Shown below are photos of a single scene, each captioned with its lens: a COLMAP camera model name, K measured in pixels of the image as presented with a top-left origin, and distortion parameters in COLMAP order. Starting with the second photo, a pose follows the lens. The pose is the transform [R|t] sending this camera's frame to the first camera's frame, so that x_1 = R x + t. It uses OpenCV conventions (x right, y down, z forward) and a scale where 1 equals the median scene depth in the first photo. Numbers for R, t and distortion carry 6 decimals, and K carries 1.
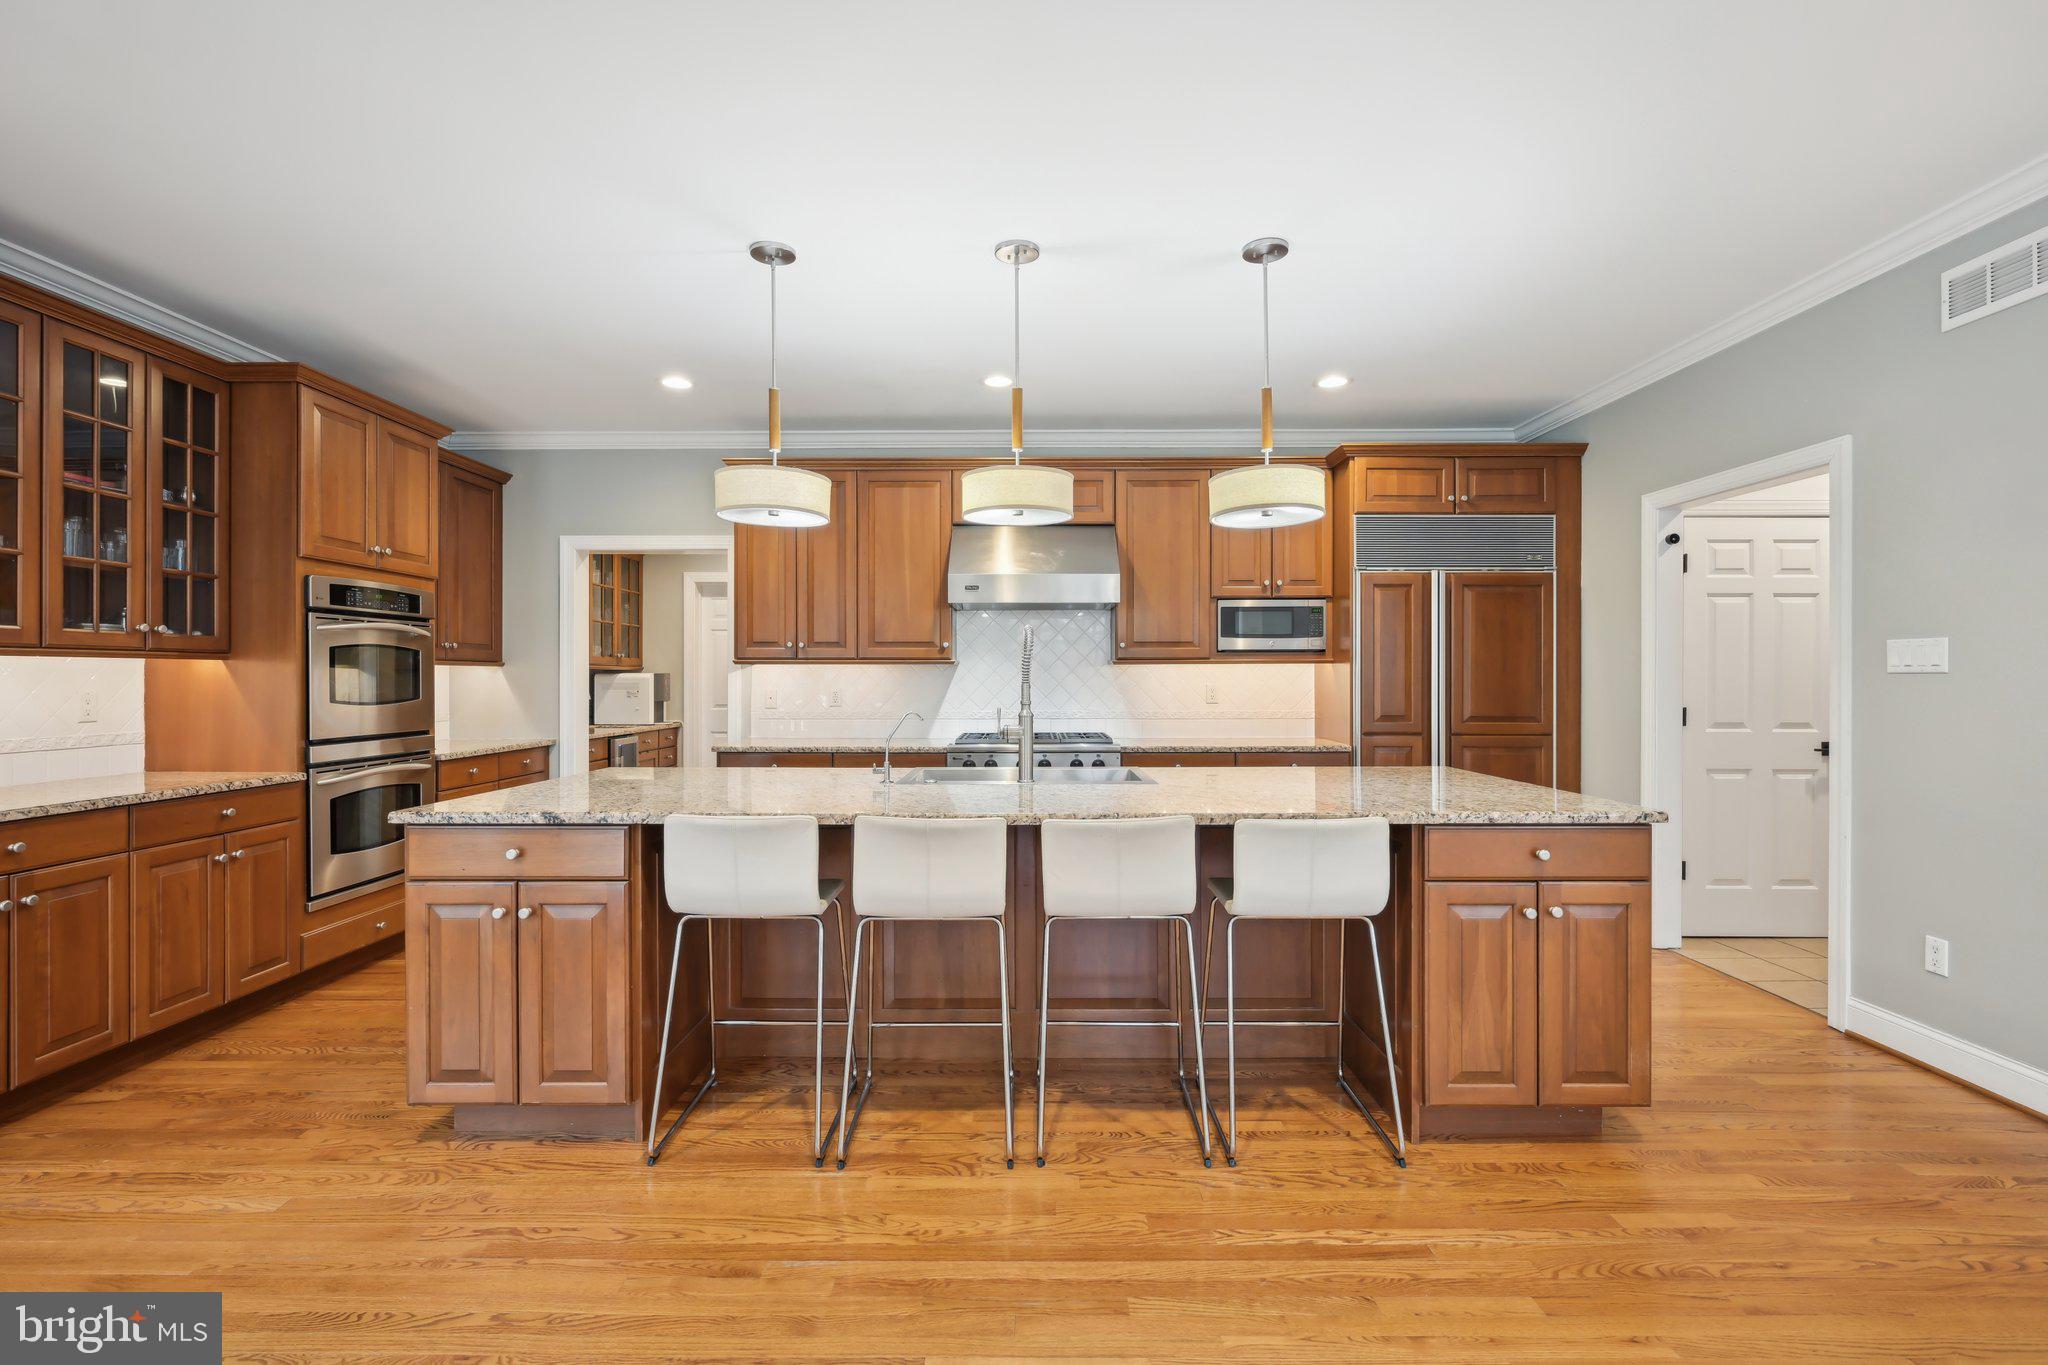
lens RADIAL K [[905.6, 0, 1020.5], [0, 905.6, 686.0], [0, 0, 1]] dist [0.017027, -0.000014]
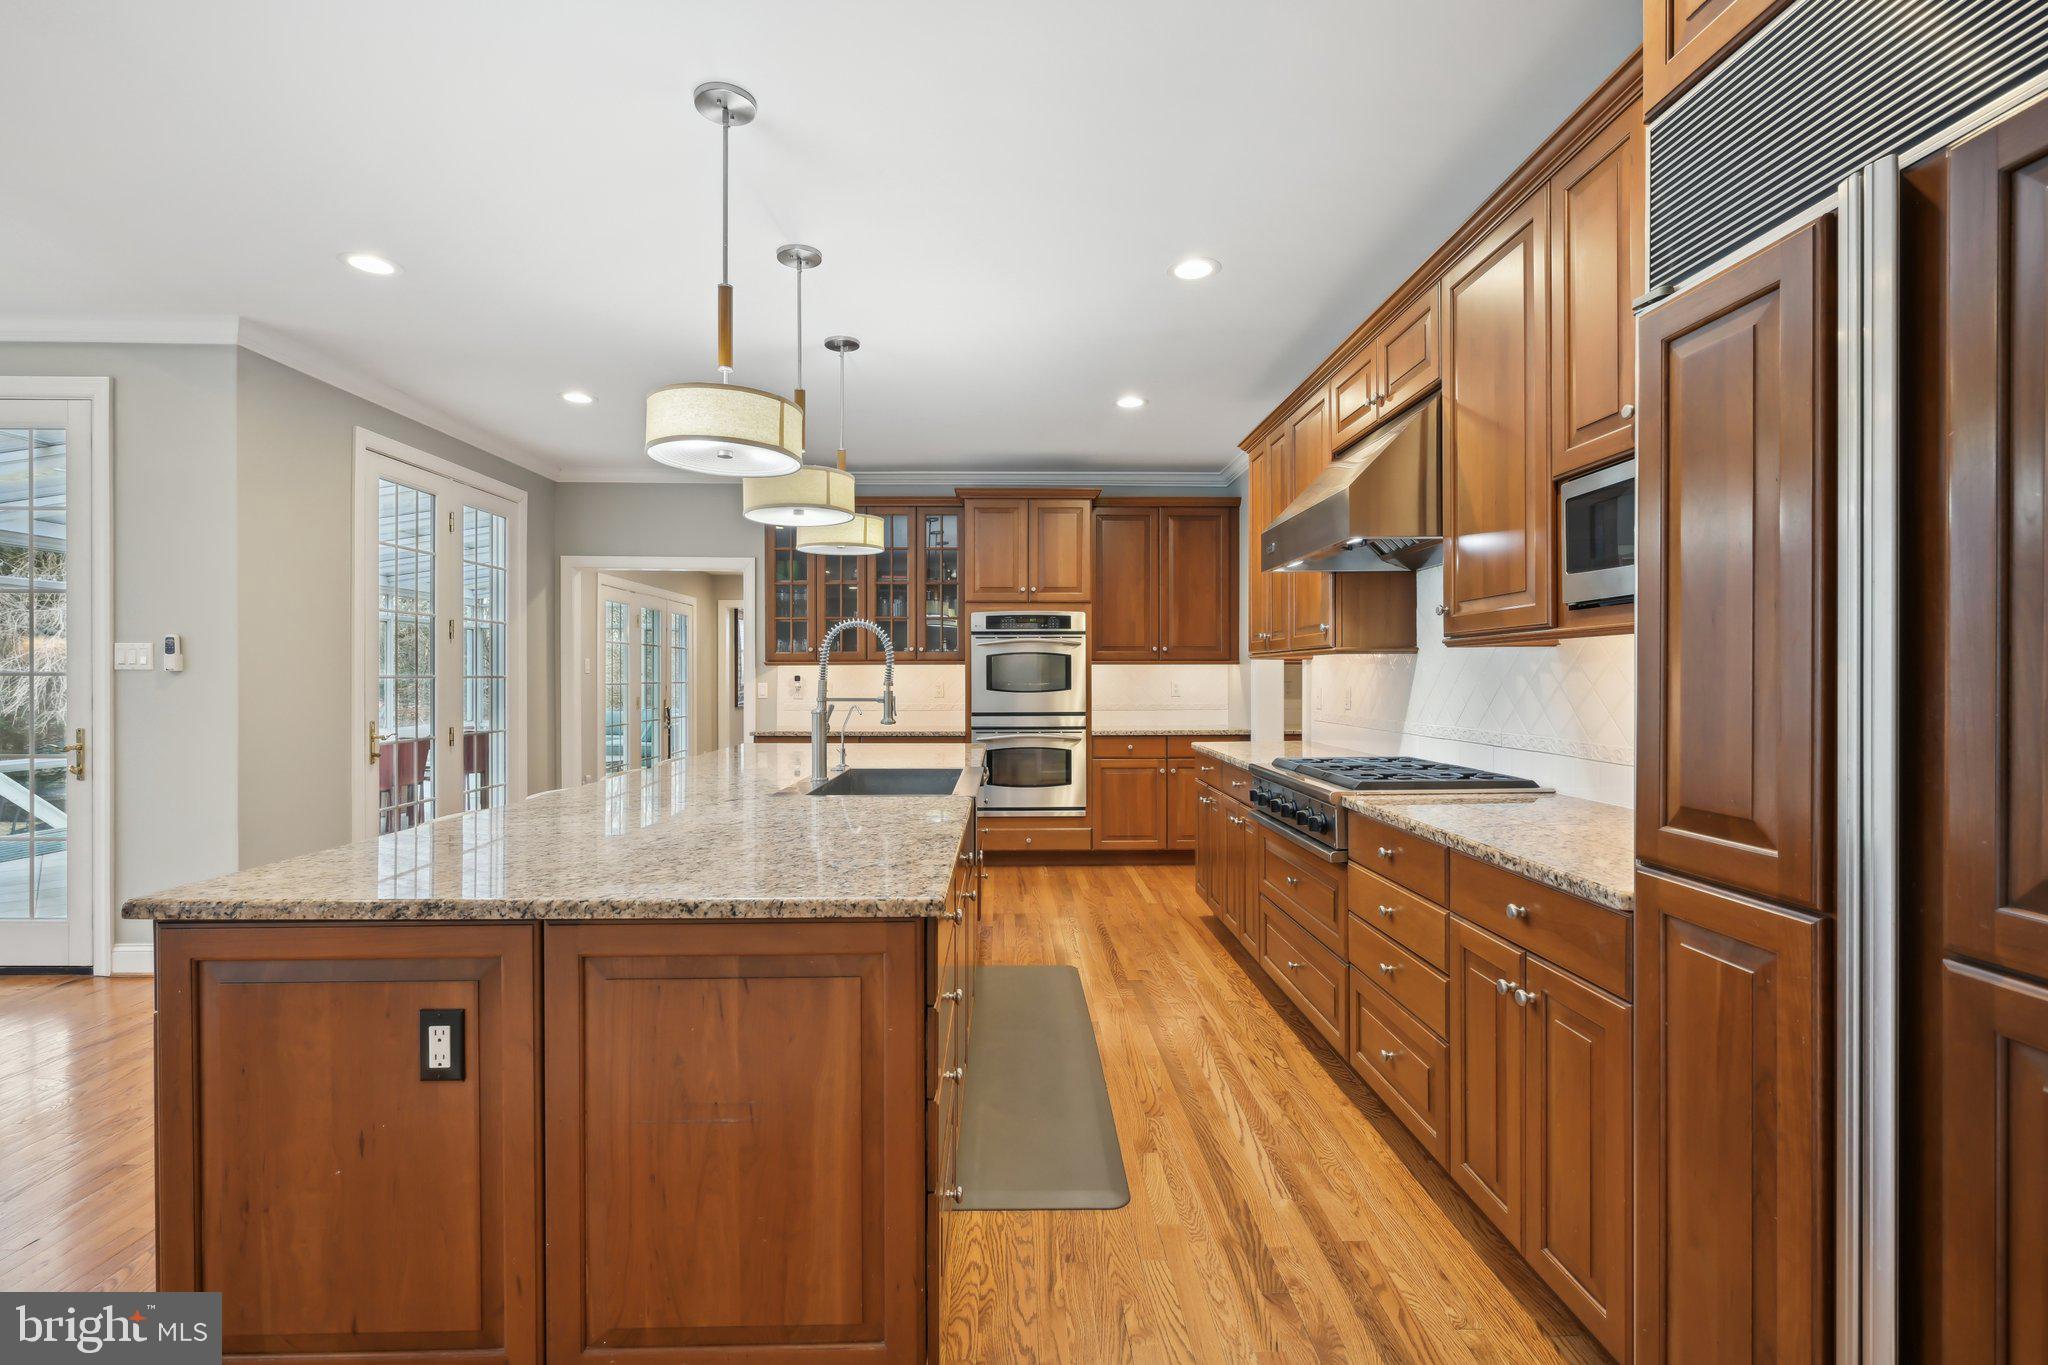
lens RADIAL K [[907.7, 0, 1020.6], [0, 907.7, 678.9], [0, 0, 1]] dist [0.000064, -0.000452]
pose [[0.041095, 0.003148, -0.999150, 0.763199], [-0.008623, 0.999959, 0.002796, -0.005906], [0.999118, 0.008501, 0.041120, 0.900759]]
